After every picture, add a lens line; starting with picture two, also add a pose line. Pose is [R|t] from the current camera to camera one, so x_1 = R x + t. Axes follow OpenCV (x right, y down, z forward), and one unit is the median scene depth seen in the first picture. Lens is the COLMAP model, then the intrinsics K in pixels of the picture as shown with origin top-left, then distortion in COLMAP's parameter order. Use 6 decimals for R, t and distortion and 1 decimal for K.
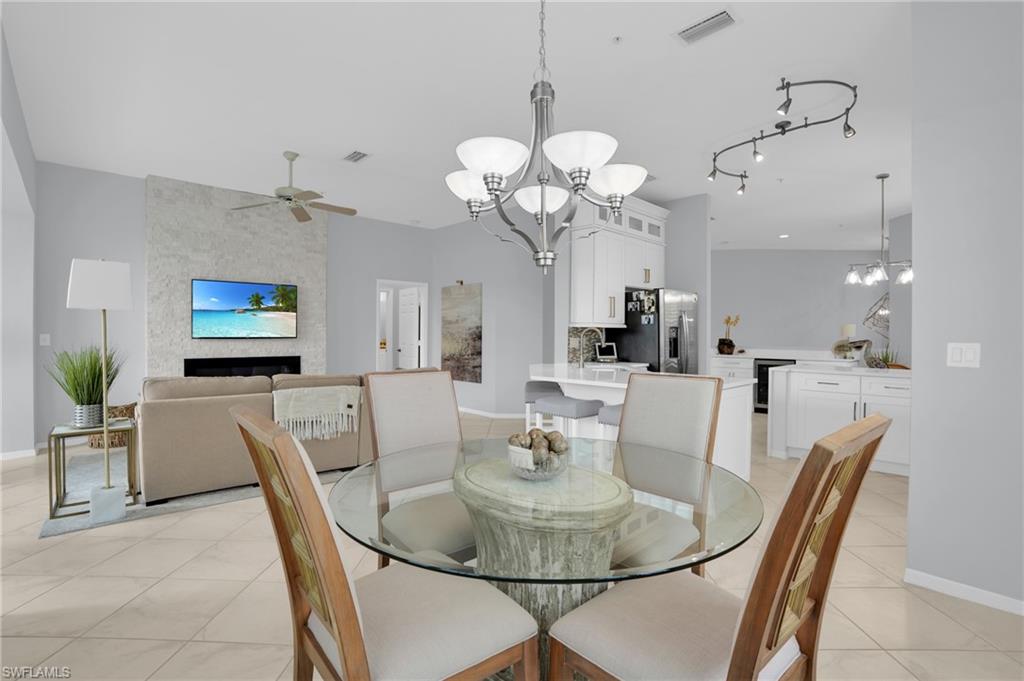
lens RADIAL K [[477.4, 0, 513.3], [0, 477.4, 338.7], [0, 0, 1]] dist [-0.070047, 0.026847]
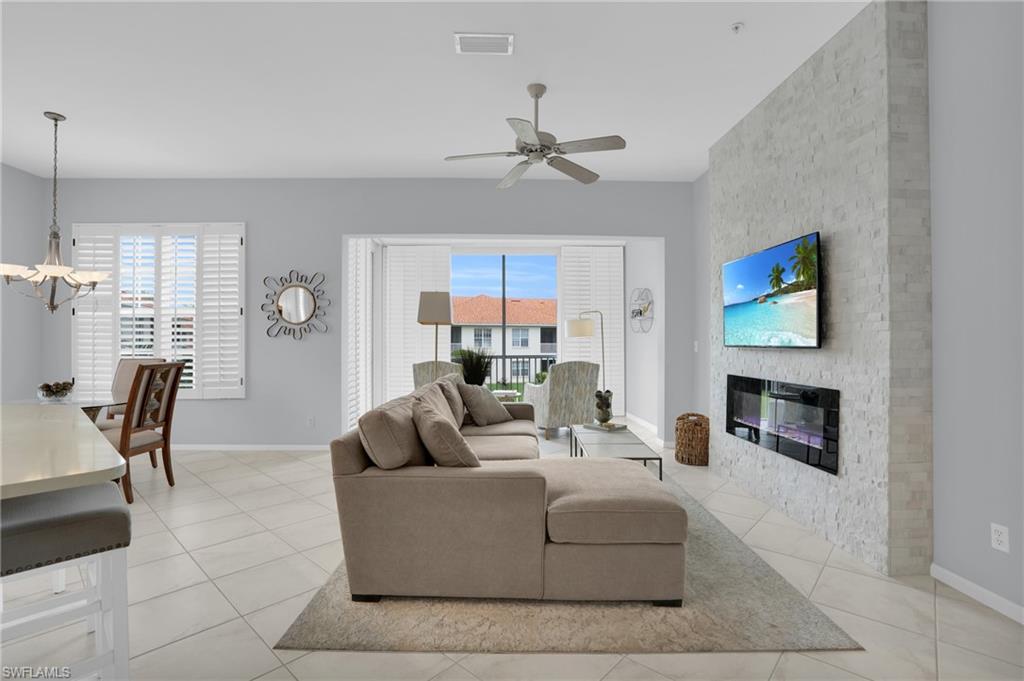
lens RADIAL K [[477.4, 0, 513.3], [0, 477.4, 338.7], [0, 0, 1]] dist [-0.070047, 0.026847]
pose [[-0.661825, -0.008370, -0.749612, 0.071233], [-0.009895, 0.999948, -0.002430, -0.007474], [0.749593, 0.005809, -0.661873, 1.207083]]
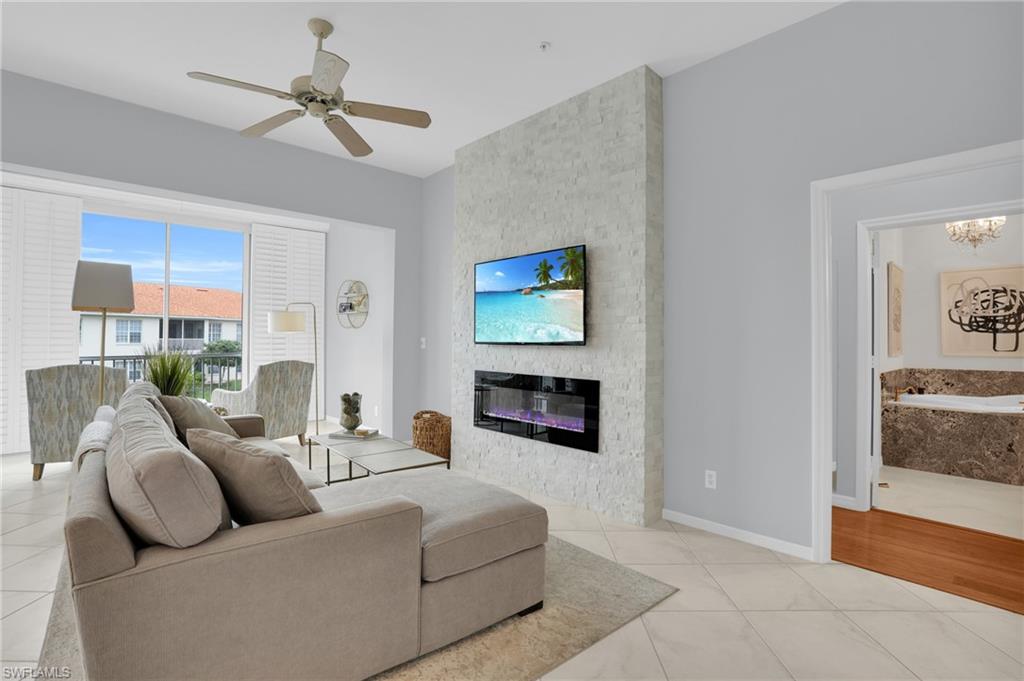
lens RADIAL K [[484.0, 0, 509.6], [0, 484.0, 328.4], [0, 0, 1]] dist [-0.059494, 0.000684]
pose [[-0.007919, -0.025413, -0.999646, 0.081685], [-0.016600, 0.999543, -0.025279, -0.005767], [0.999831, 0.016393, -0.008337, 1.035163]]
